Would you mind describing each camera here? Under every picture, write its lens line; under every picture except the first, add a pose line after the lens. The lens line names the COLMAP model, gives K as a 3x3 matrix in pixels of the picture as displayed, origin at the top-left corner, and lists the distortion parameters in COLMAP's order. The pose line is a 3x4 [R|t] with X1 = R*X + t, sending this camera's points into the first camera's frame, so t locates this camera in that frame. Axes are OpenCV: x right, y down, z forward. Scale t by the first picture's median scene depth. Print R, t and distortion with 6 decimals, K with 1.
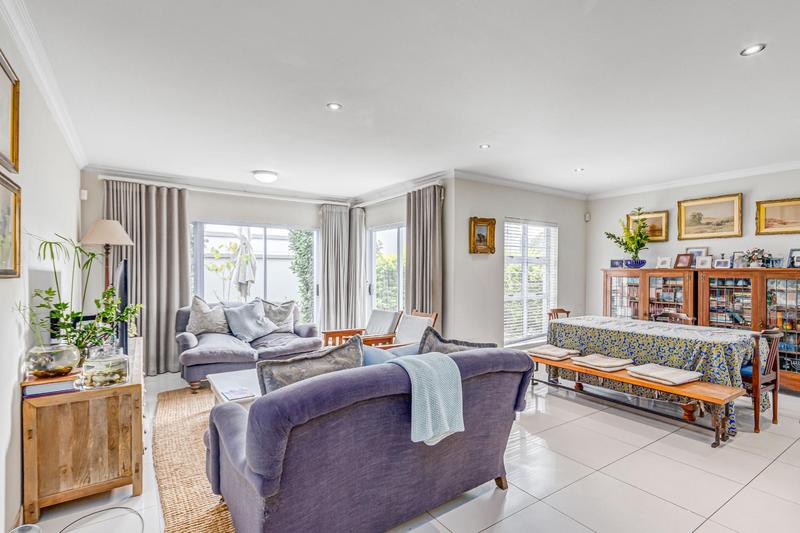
lens RADIAL K [[388.9, 0, 387.3], [0, 388.9, 278.8], [0, 0, 1]] dist [-0.000354, -0.002402]
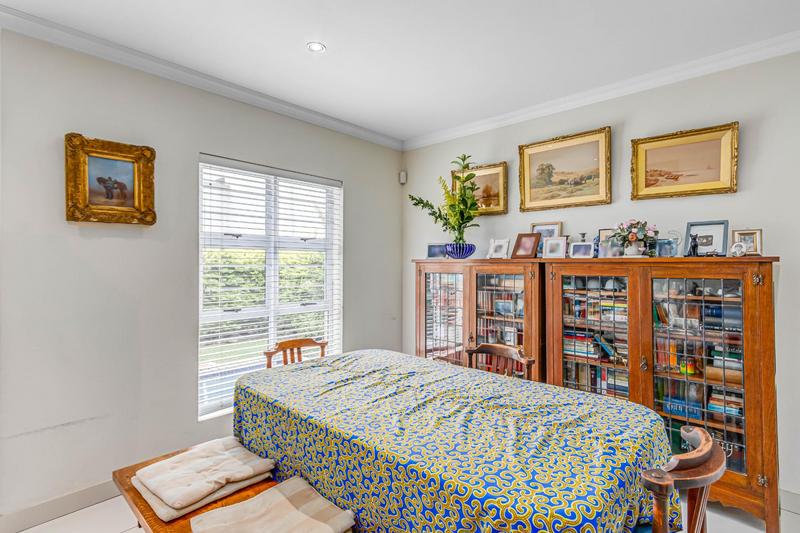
lens RADIAL K [[388.9, 0, 398.5], [0, 388.9, 262.4], [0, 0, 1]] dist [-0.000354, -0.002402]
pose [[0.971357, 0.000845, 0.237623, 0.452729], [0.004025, 0.999792, -0.020008, -0.010320], [-0.237590, 0.020391, 0.971151, 0.497162]]
